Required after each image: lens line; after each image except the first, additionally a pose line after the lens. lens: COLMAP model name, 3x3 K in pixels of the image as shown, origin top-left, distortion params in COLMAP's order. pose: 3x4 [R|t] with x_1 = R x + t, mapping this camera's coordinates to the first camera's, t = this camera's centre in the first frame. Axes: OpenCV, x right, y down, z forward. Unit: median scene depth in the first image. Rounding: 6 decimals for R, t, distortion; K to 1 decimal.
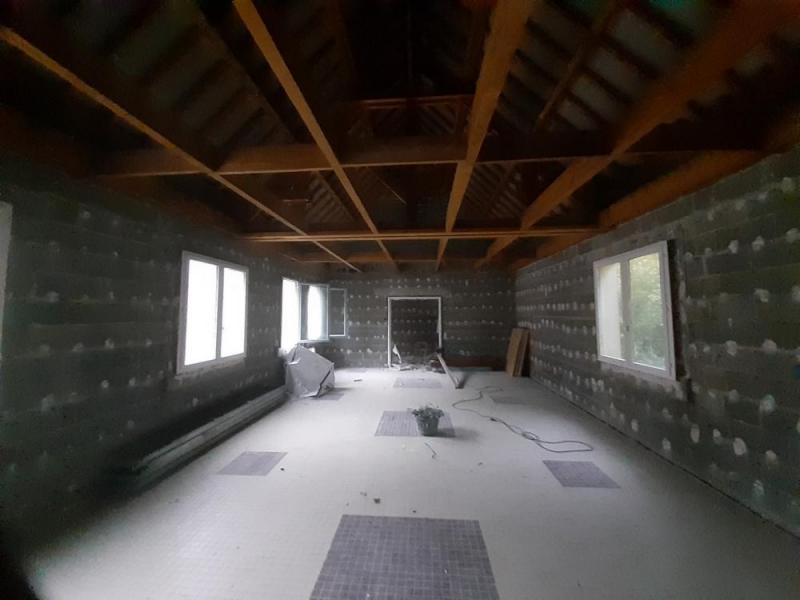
lens RADIAL K [[318.7, 0, 397.3], [0, 318.7, 292.9], [0, 0, 1]] dist [0.003195, 0.000108]
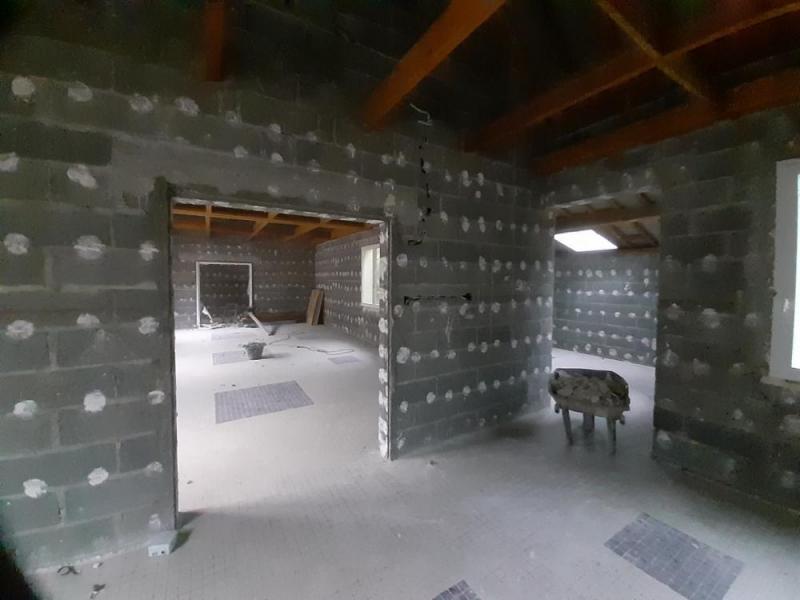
lens RADIAL K [[318.7, 0, 397.6], [0, 318.7, 293.9], [0, 0, 1]] dist [0.003195, 0.000108]
pose [[0.819343, -0.016014, 0.573080, -0.097487], [-0.045756, 0.994594, 0.093211, -0.009876], [-0.571474, -0.102593, 0.814182, -0.257916]]
